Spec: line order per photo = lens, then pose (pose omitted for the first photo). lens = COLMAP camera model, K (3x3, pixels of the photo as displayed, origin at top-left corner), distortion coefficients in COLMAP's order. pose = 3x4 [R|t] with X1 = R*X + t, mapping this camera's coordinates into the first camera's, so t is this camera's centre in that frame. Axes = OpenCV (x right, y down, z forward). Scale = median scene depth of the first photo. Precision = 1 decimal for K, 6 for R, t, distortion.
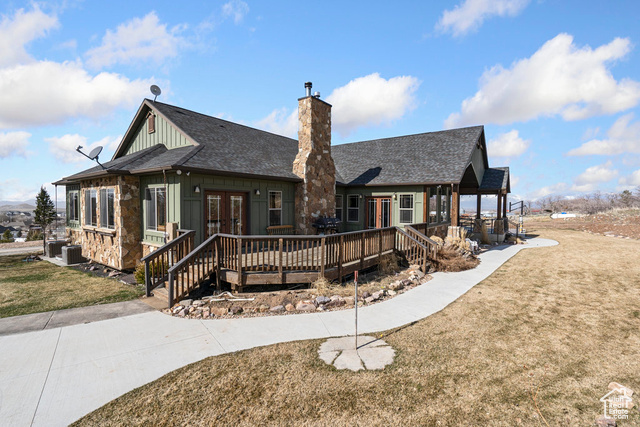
lens RADIAL K [[294.3, 0, 320.0], [0, 294.3, 213.5], [0, 0, 1]] dist [-0.001926, 0.003916]
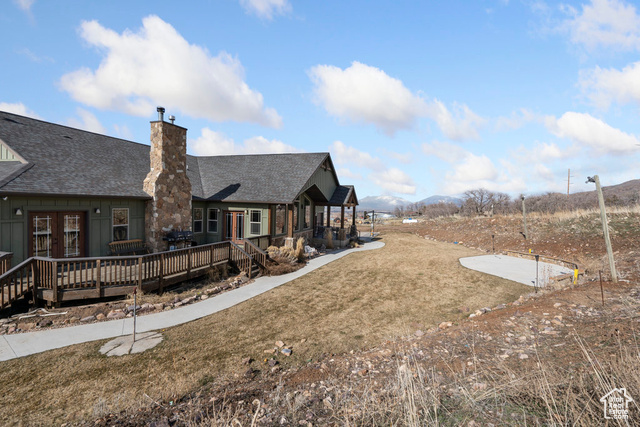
lens RADIAL K [[294.3, 0, 320.0], [0, 294.3, 213.5], [0, 0, 1]] dist [-0.001926, 0.003916]
pose [[0.949888, 0.010124, 0.312427, 0.255153], [-0.010785, 0.999942, 0.000387, -0.082880], [-0.312405, -0.003737, 0.949942, -0.307653]]
